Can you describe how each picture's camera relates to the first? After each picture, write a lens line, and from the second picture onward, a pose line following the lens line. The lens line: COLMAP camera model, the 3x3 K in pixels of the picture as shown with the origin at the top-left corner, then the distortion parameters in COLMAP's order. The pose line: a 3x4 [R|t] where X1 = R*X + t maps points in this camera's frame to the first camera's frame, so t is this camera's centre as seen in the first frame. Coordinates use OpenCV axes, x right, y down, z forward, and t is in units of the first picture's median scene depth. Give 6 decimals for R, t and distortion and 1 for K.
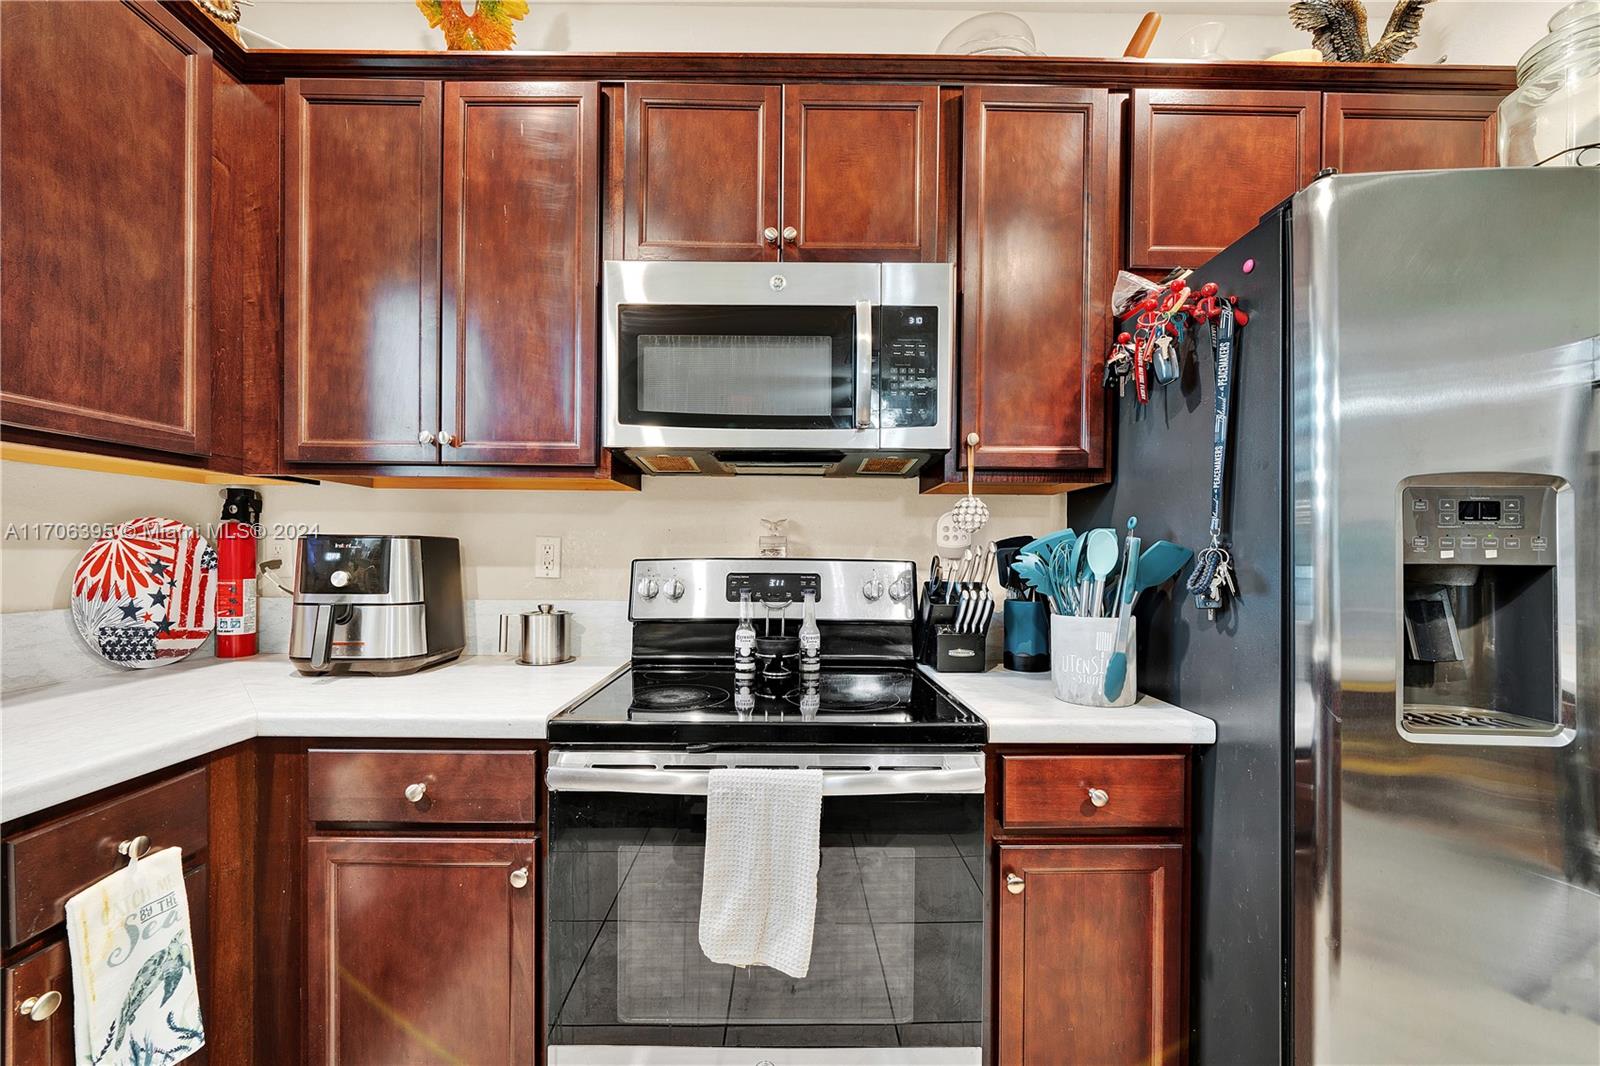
lens RADIAL K [[604.7, 0, 788.0], [0, 604.7, 550.5], [0, 0, 1]] dist [-0.009588, -0.000069]
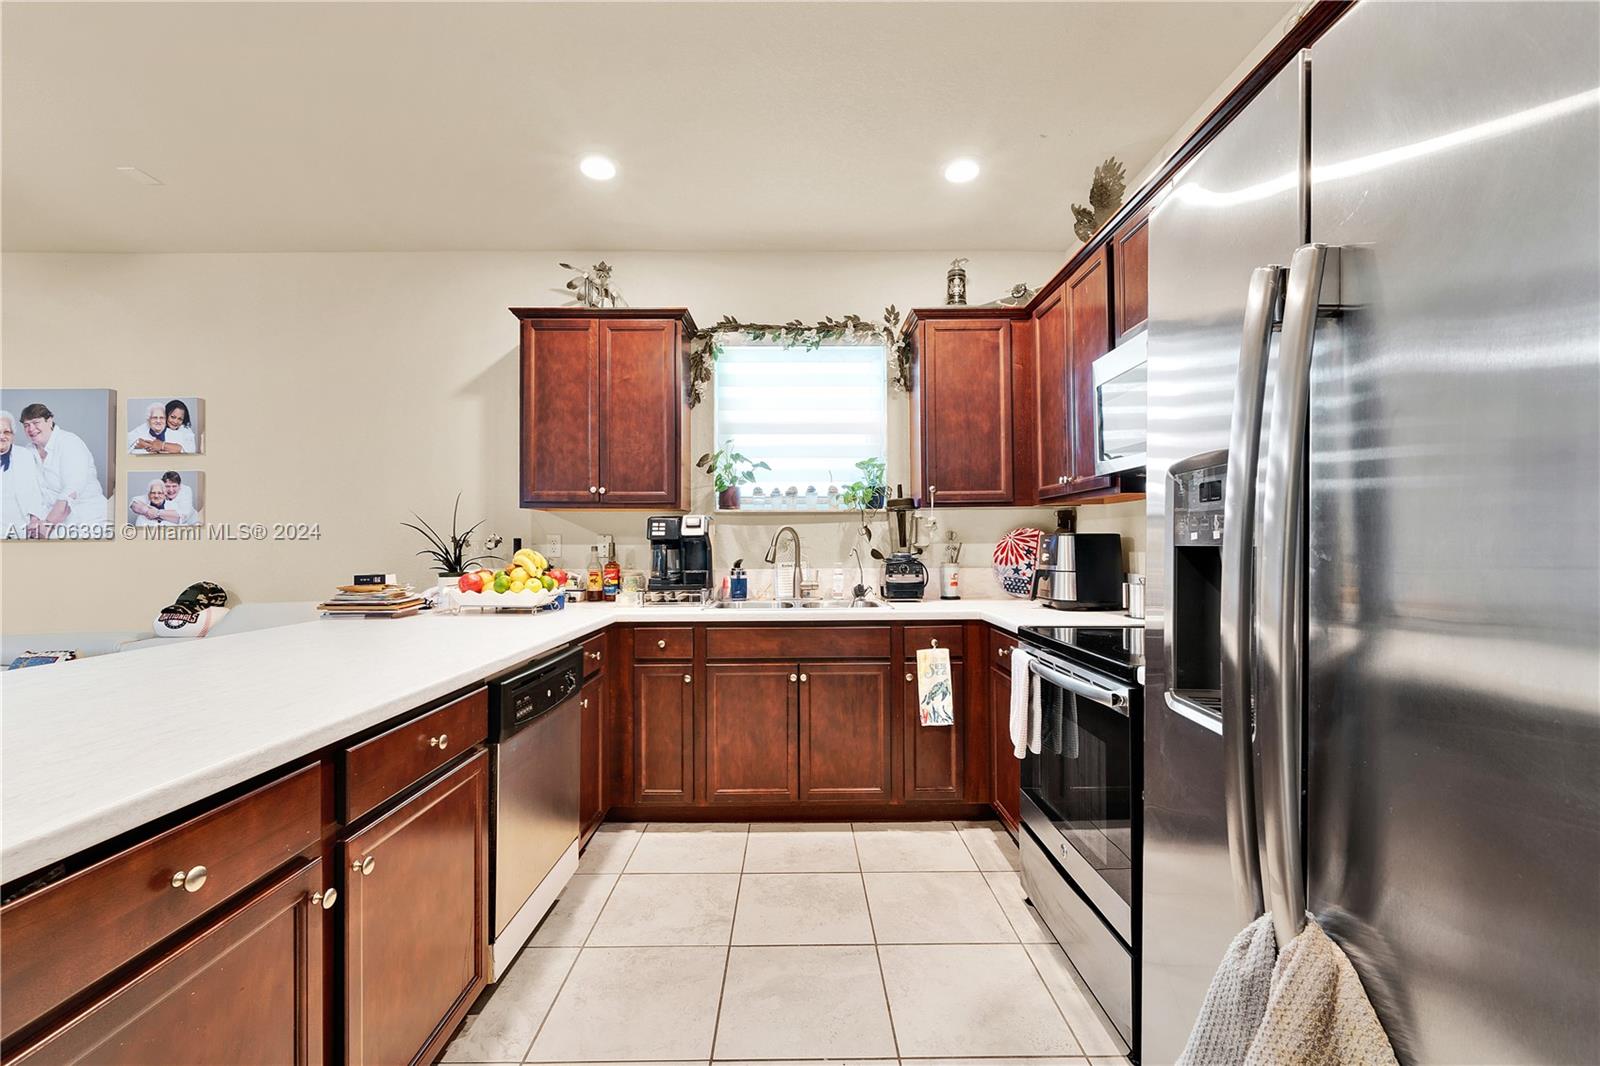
lens RADIAL K [[651.8, 0, 810.6], [0, 651.8, 538.9], [0, 0, 1]] dist [-0.000849, -0.000959]
pose [[0.011908, -0.017716, -0.999772, 1.336552], [0.007384, 0.999817, -0.017629, 0.020266], [0.999902, -0.007172, 0.012036, 0.211620]]
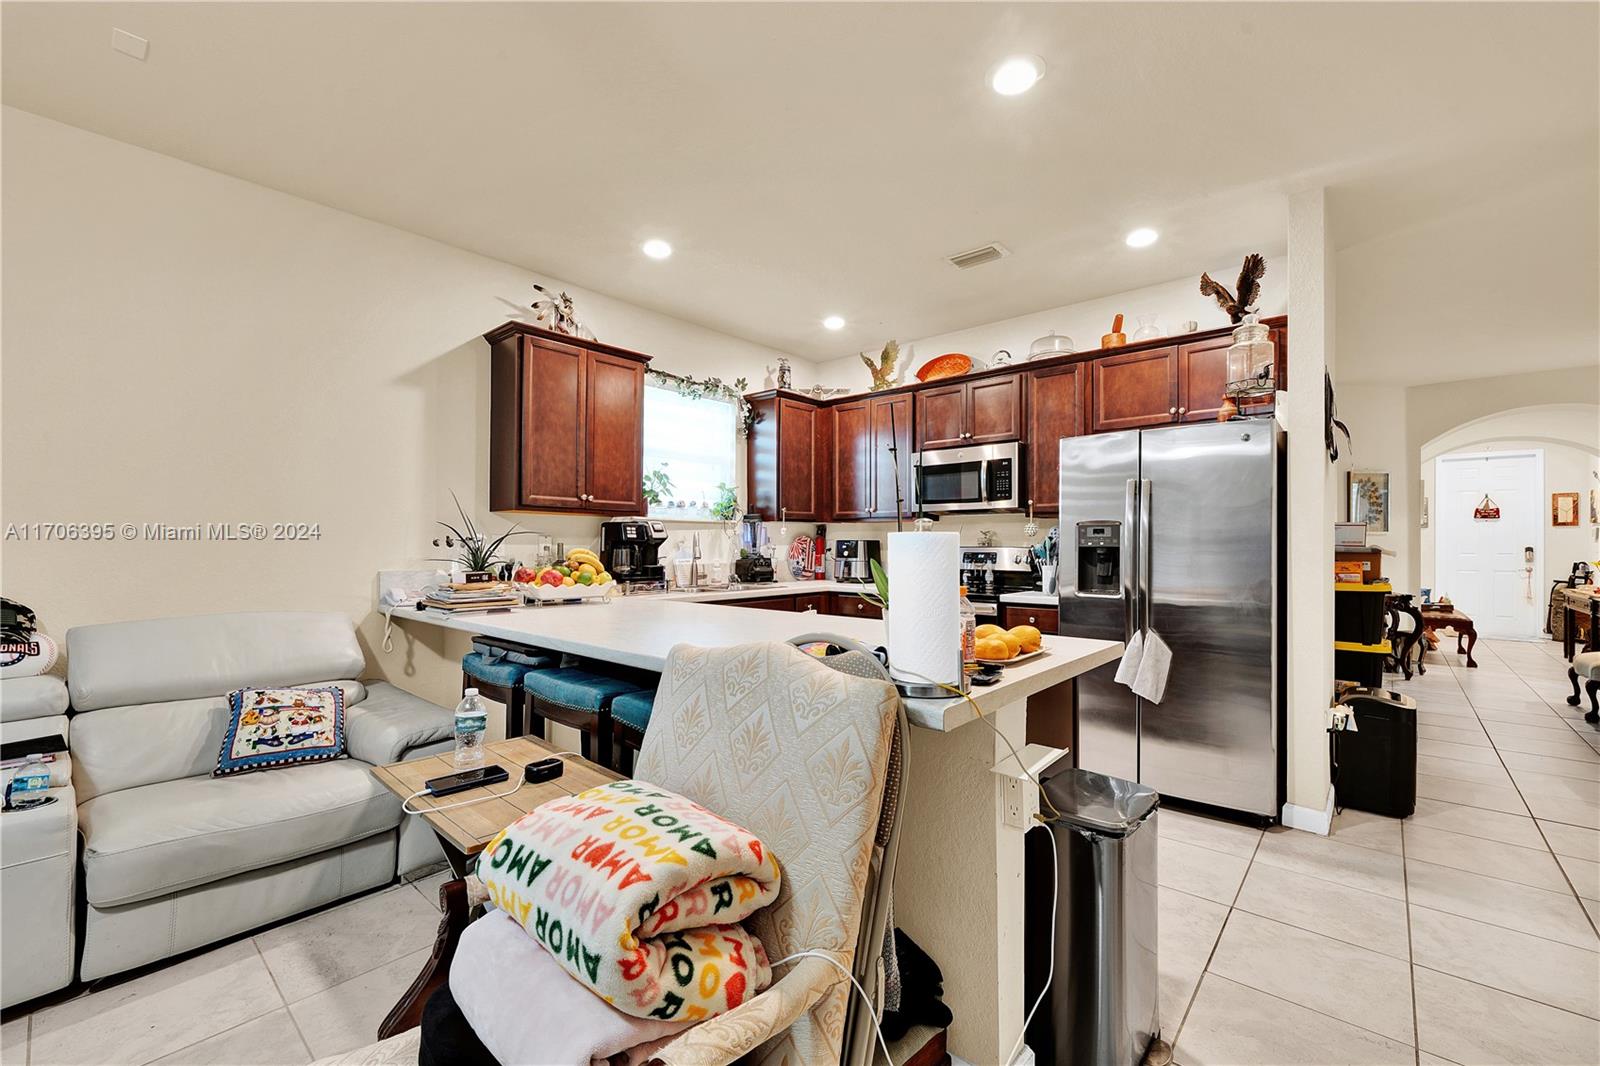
lens RADIAL K [[663.5, 0, 805.5], [0, 663.5, 541.7], [0, 0, 1]] dist [-0.002462, 0.000244]
pose [[0.752255, -0.009137, -0.658809, 1.479182], [0.006031, 0.999957, -0.006983, 0.006687], [0.658844, 0.001280, 0.752278, -1.877222]]
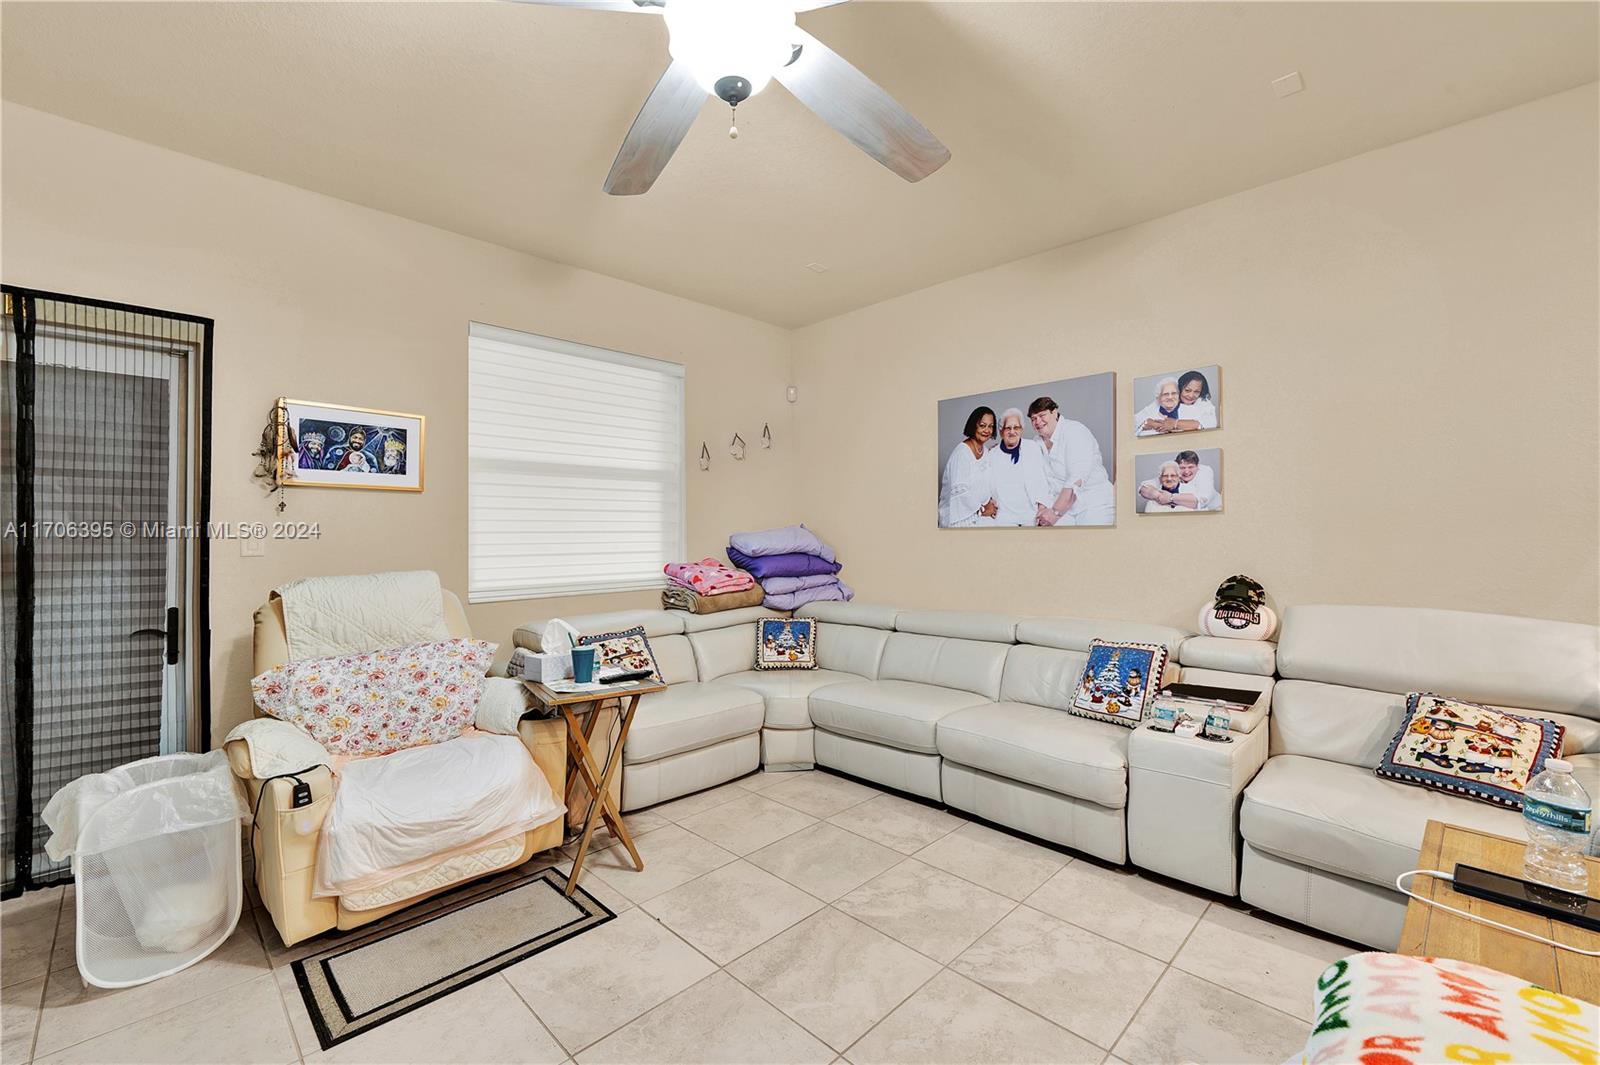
lens RADIAL K [[666.8, 0, 798.7], [0, 666.8, 530.3], [0, 0, 1]] dist [-0.003247, 0.000103]
pose [[-0.709464, -0.010890, -0.704658, 1.395299], [-0.001887, 0.999906, -0.013554, 0.009107], [0.704739, -0.008286, -0.709418, -1.461250]]
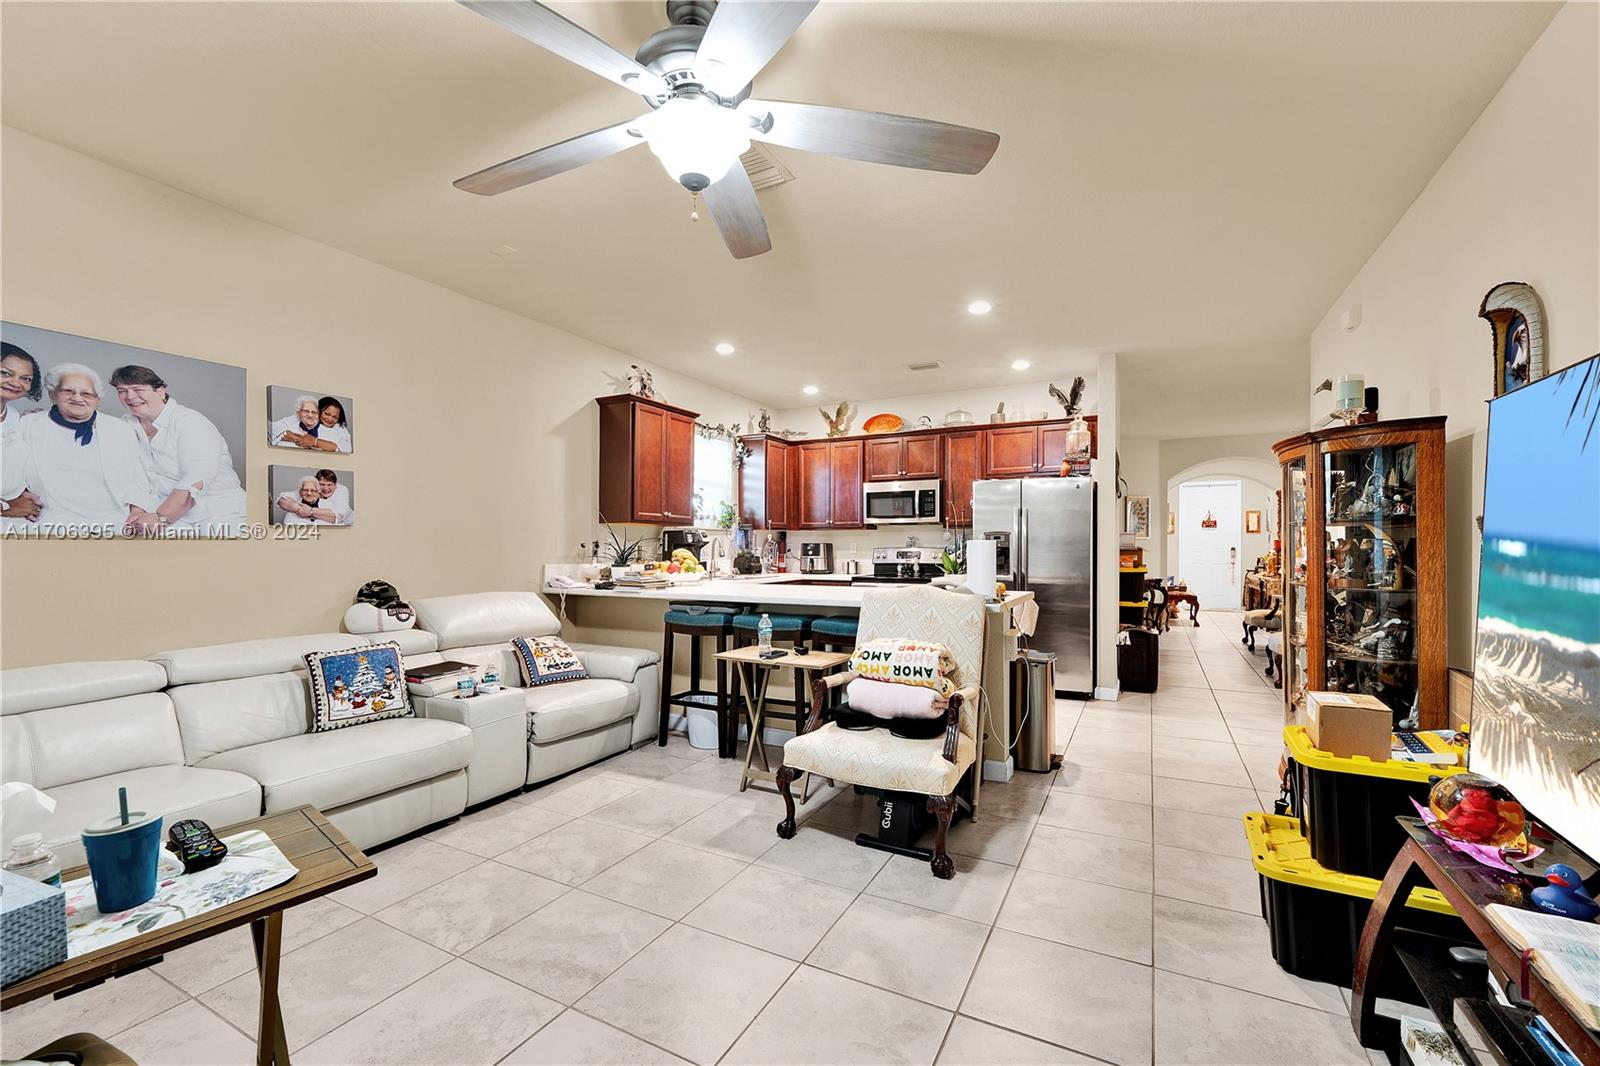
lens RADIAL K [[654.4, 0, 790.6], [0, 654.4, 548.0], [0, 0, 1]] dist [-0.002508, -0.000247]
pose [[0.875148, -0.007983, -0.483790, 1.519706], [0.008878, 0.999960, -0.000440, 0.011574], [0.483774, -0.003910, 0.875184, -3.386688]]
